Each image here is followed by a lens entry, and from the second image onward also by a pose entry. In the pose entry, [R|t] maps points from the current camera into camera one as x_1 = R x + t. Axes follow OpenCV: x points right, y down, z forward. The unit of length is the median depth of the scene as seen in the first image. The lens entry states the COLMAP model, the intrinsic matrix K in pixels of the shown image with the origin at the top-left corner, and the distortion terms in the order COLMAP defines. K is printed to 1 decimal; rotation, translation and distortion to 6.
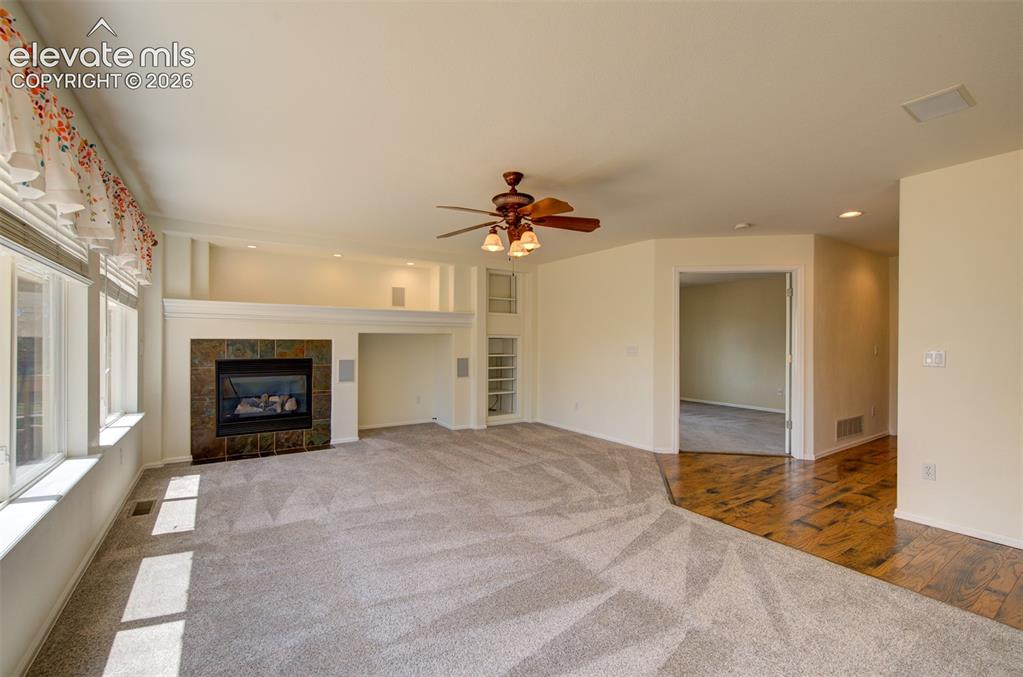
lens RADIAL K [[444.1, 0, 512.6], [0, 444.1, 342.5], [0, 0, 1]] dist [-0.000999, -0.000041]
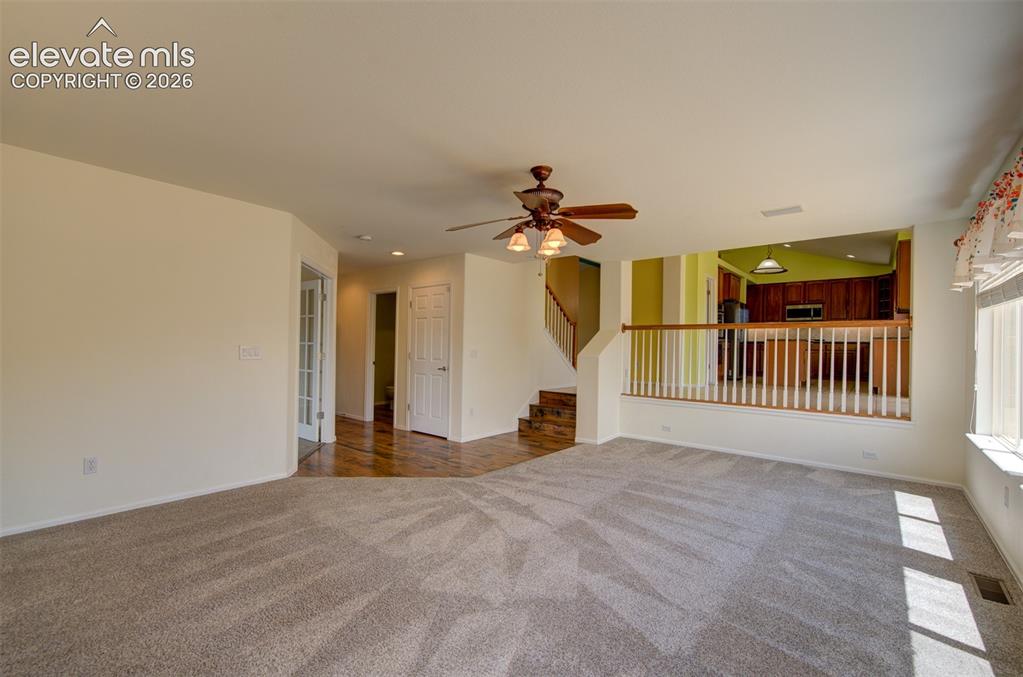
lens RADIAL K [[439.6, 0, 509.2], [0, 439.6, 344.0], [0, 0, 1]] dist [-0.000401, 0.000046]
pose [[-0.276257, -0.002438, 0.961081, -0.898626], [-0.016501, 0.999861, -0.002206, -0.001110], [-0.960942, -0.016468, -0.276259, 1.342966]]
